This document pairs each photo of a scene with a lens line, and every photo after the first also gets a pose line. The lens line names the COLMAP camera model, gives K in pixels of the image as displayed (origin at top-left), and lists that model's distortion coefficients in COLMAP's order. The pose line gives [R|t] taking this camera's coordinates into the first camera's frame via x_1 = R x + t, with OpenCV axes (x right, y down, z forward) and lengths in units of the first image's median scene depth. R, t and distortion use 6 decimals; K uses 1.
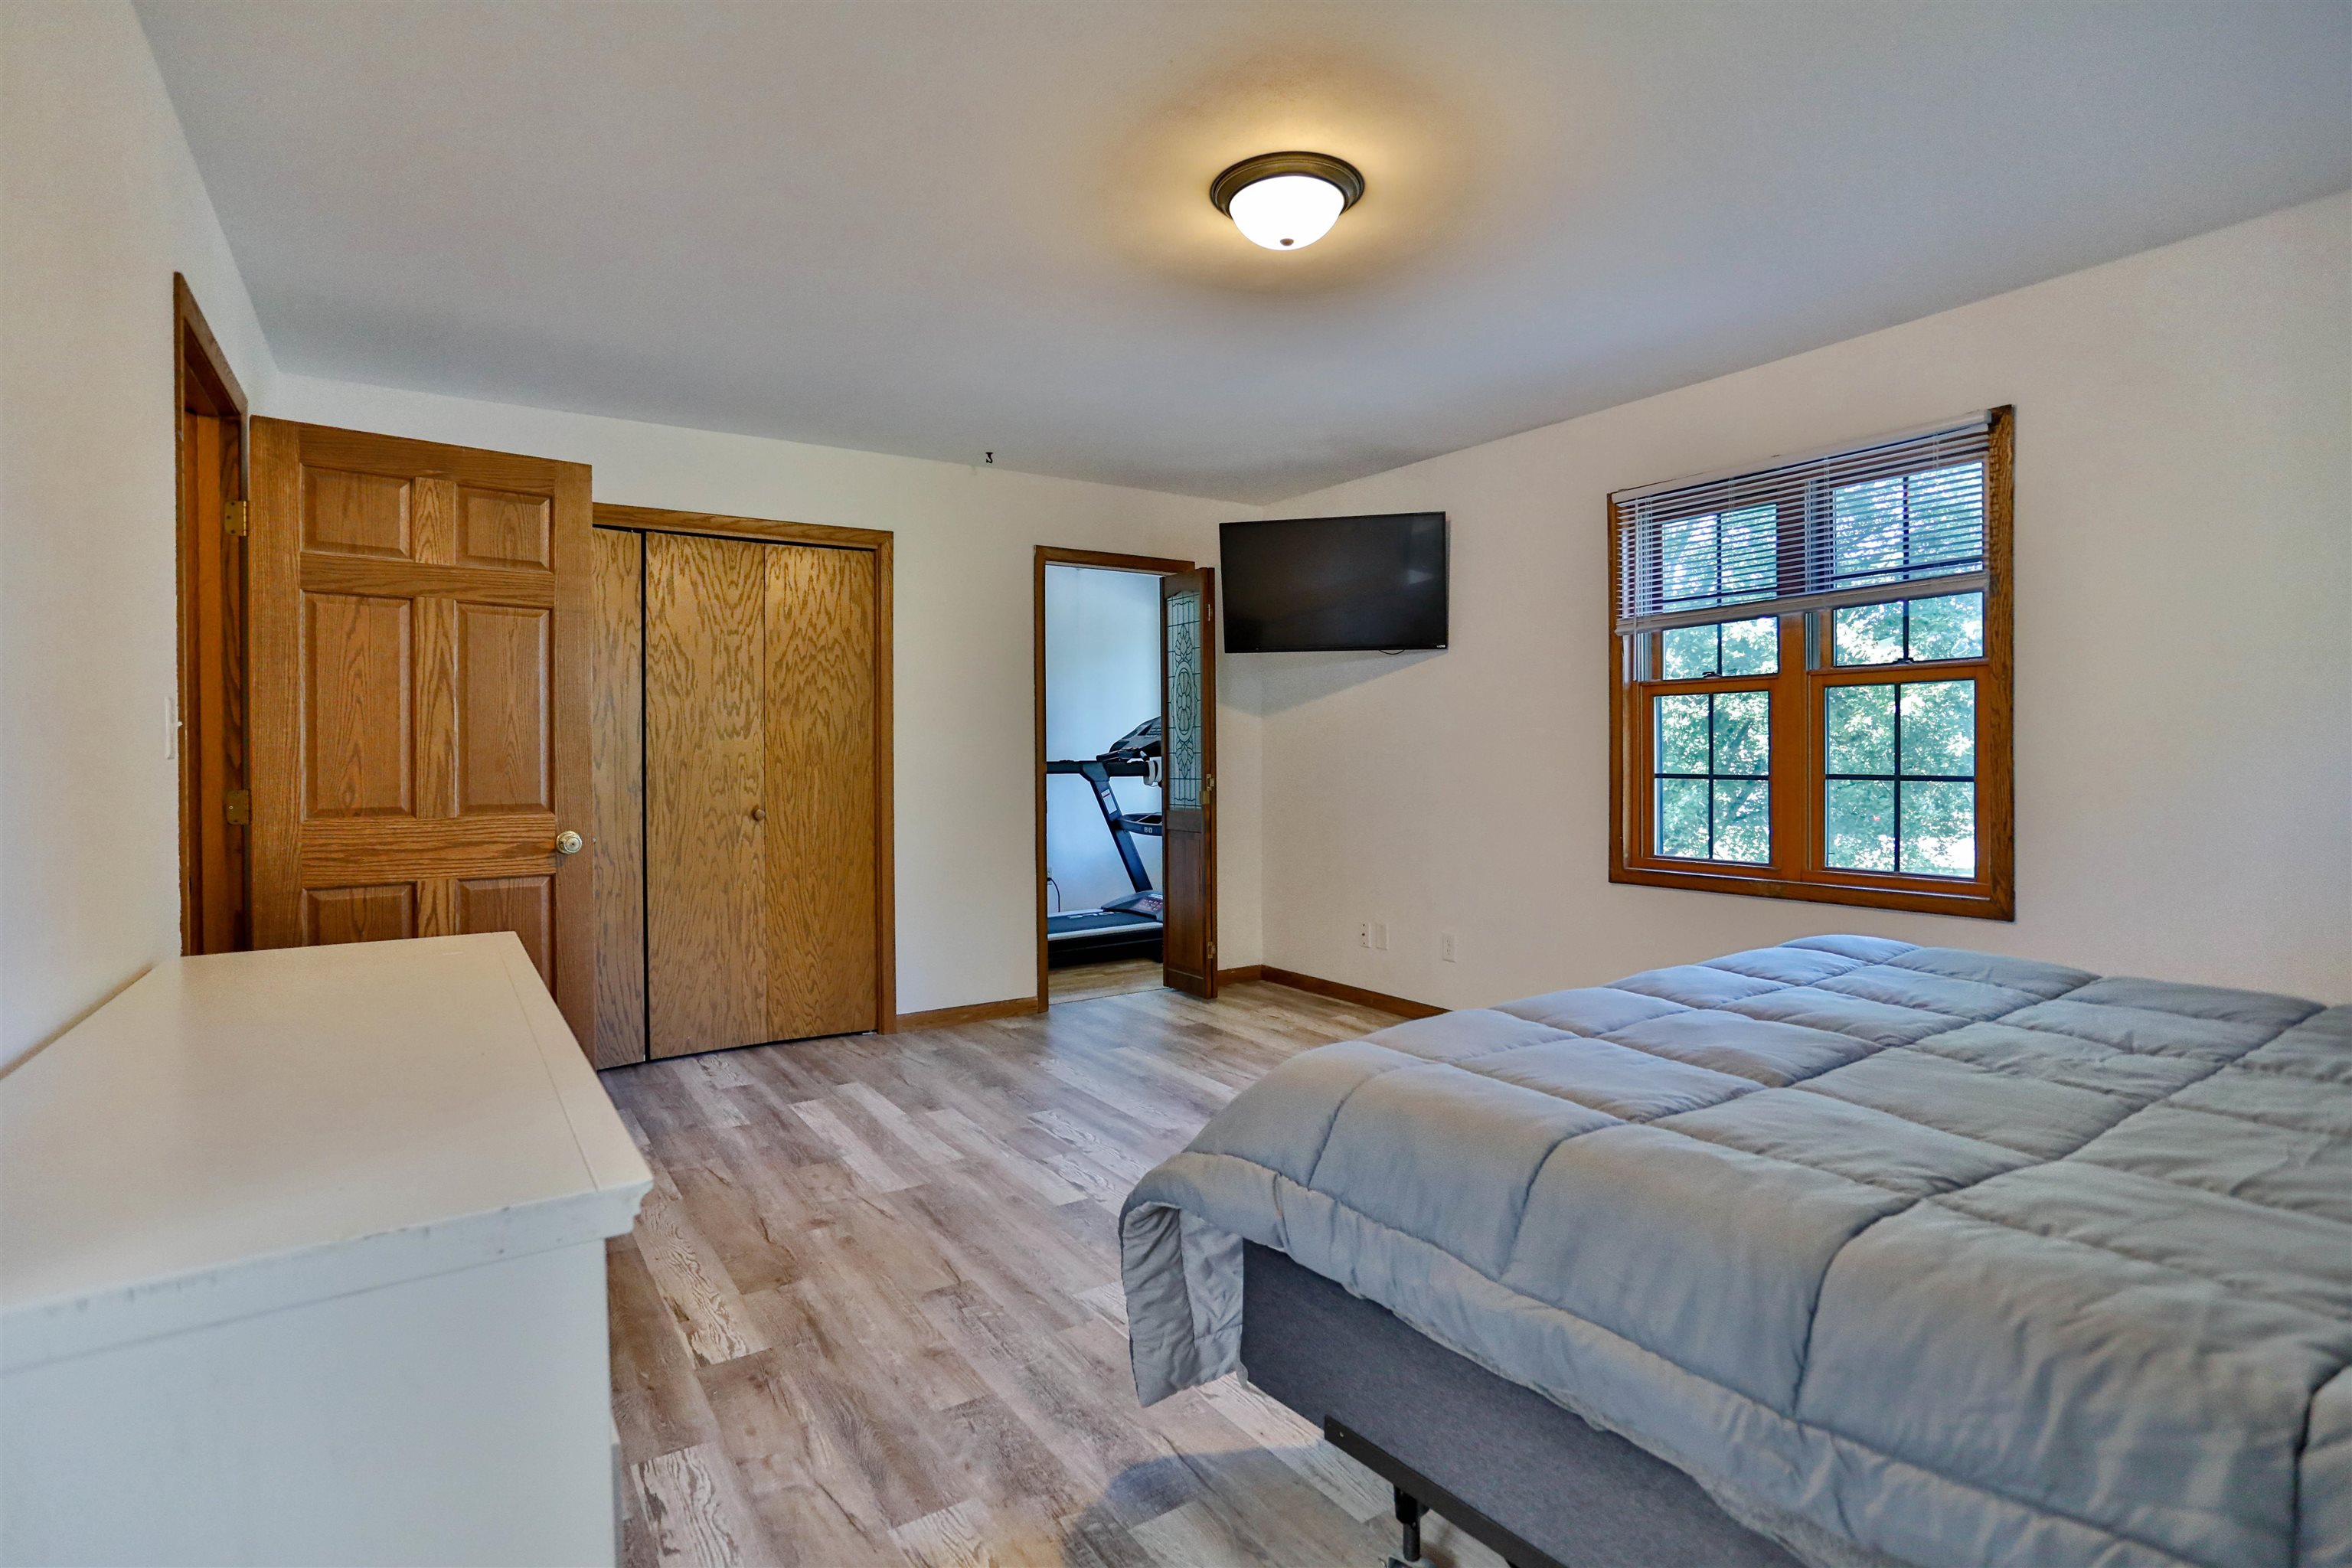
lens RADIAL K [[1175.6, 0, 1176.0], [0, 1175.6, 784.0], [0, 0, 1]] dist [-0.051148, 0.000424]
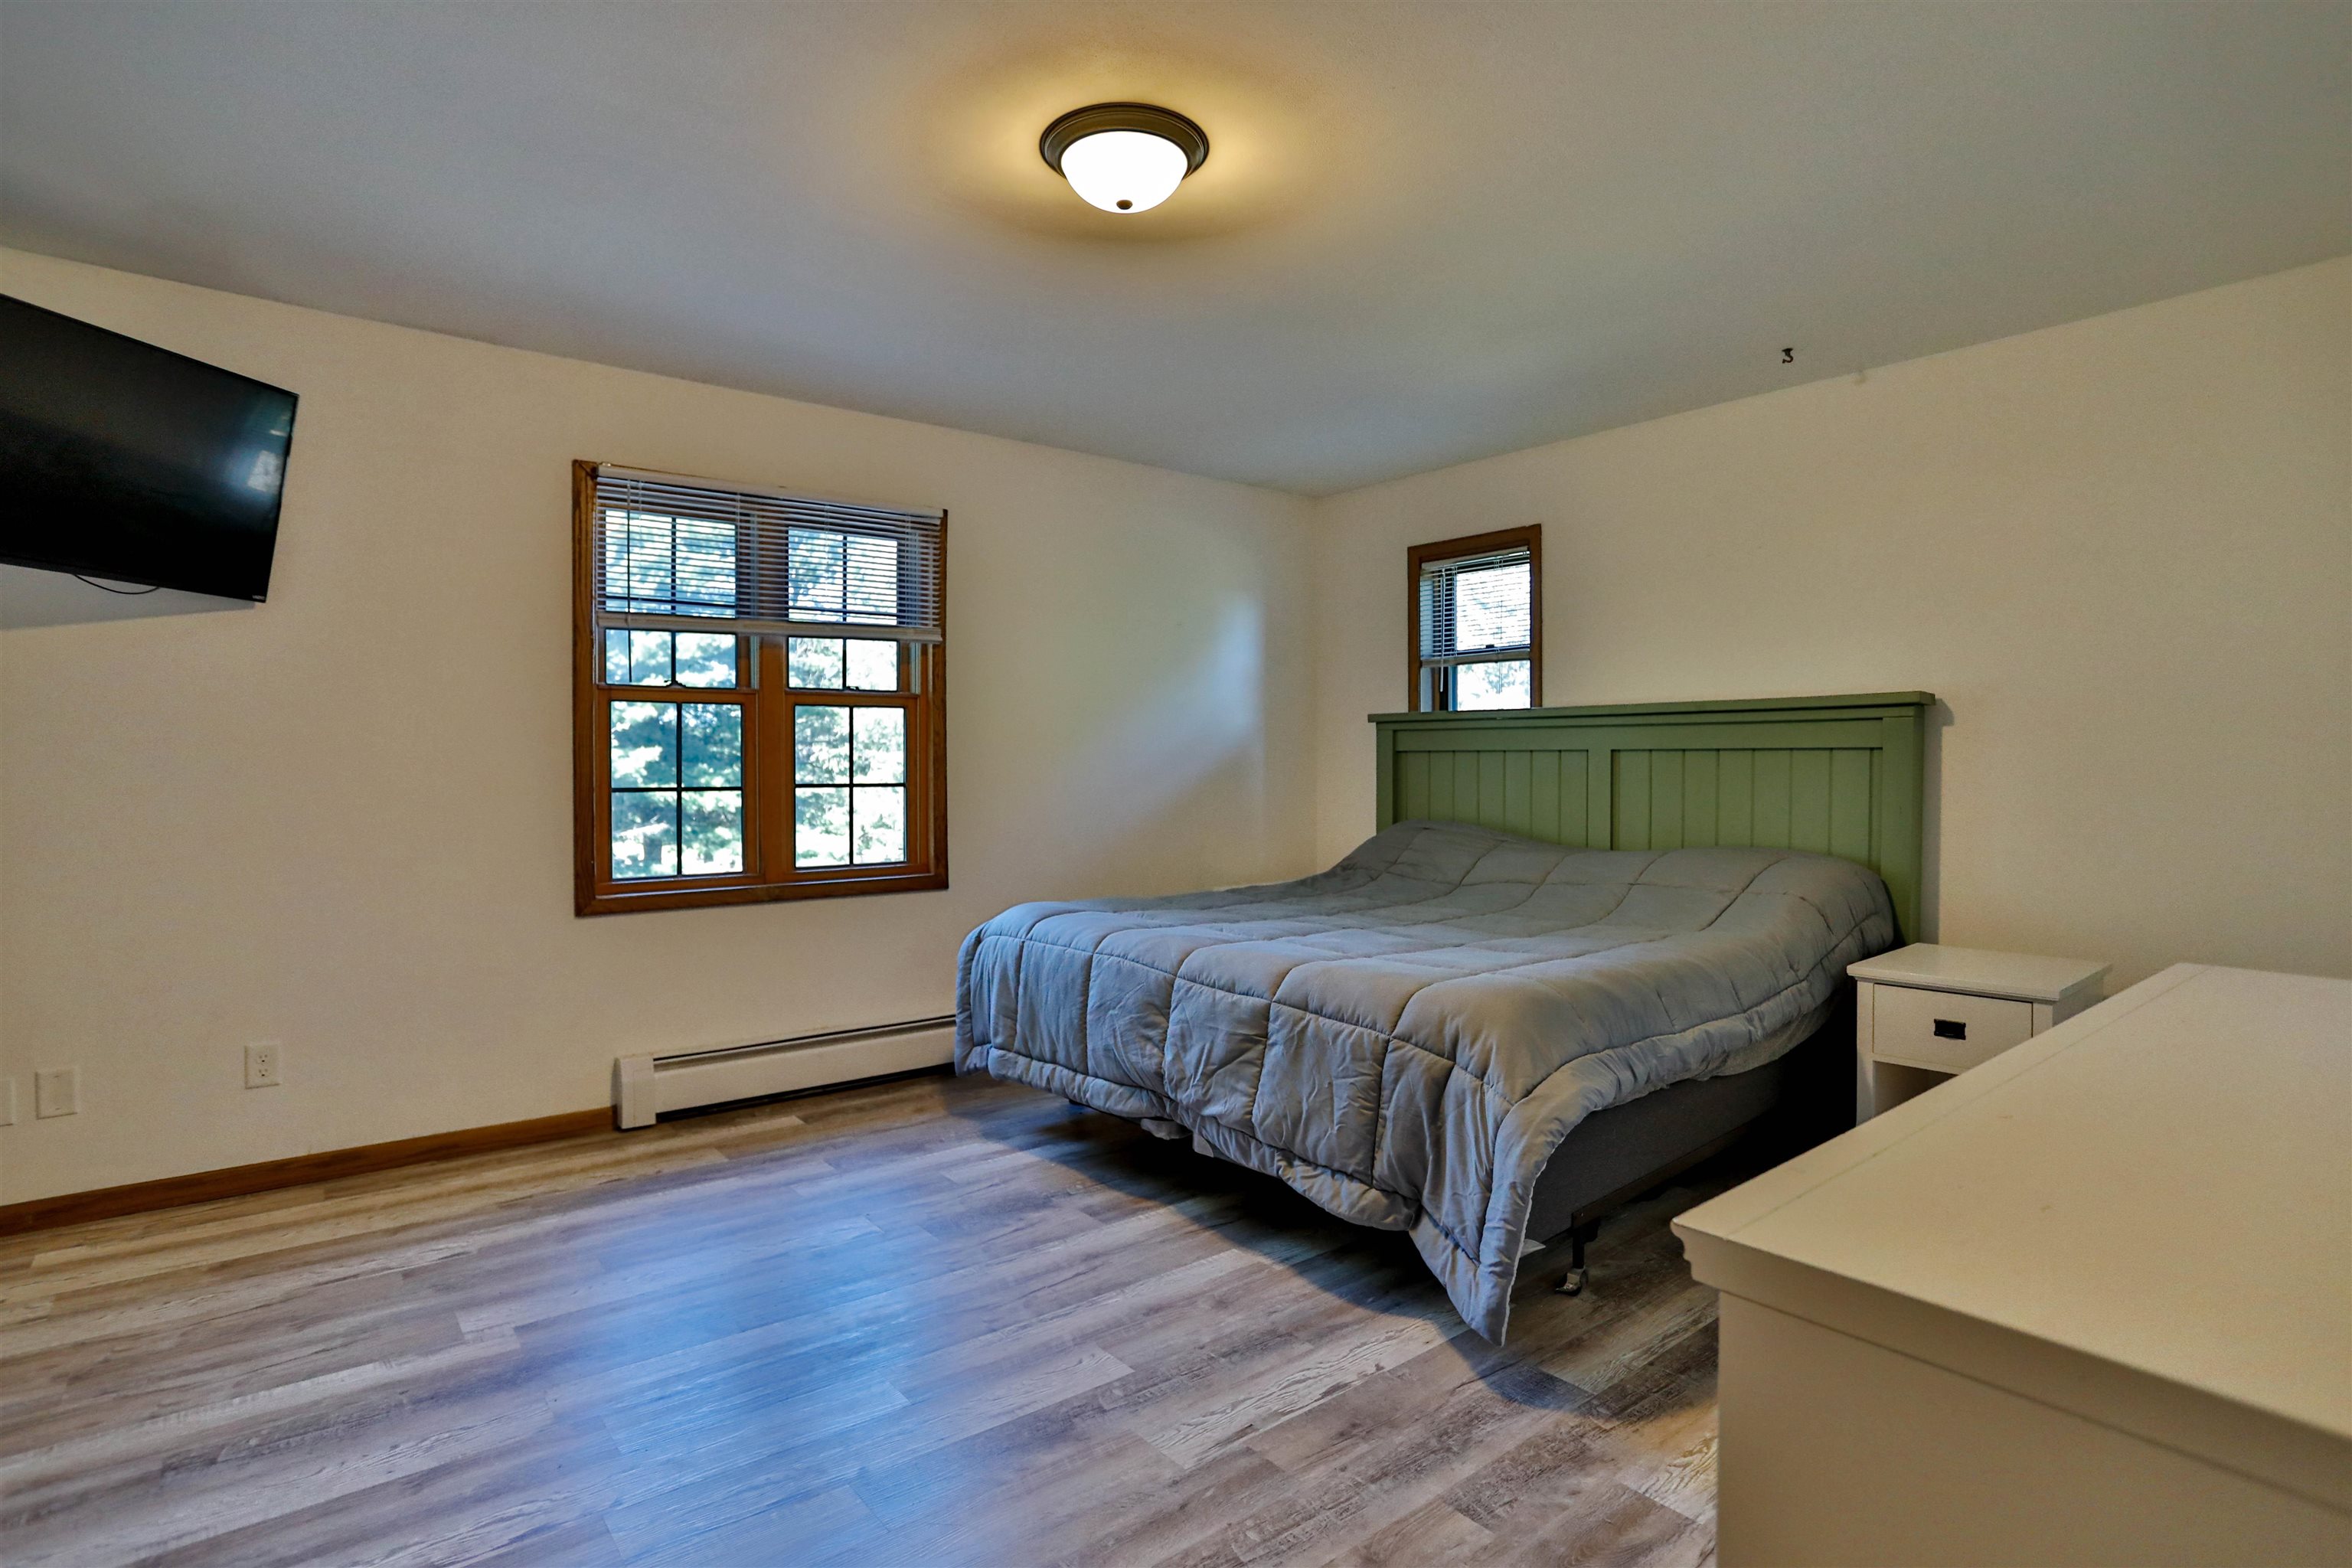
lens RADIAL K [[1175.6, 0, 1176.0], [0, 1175.6, 784.0], [0, 0, 1]] dist [-0.051148, 0.000424]
pose [[-0.105628, -0.000142, 0.994406, -0.560288], [0.036218, 0.999336, 0.003990, 0.000485], [-0.993746, 0.036437, -0.105553, 0.731170]]
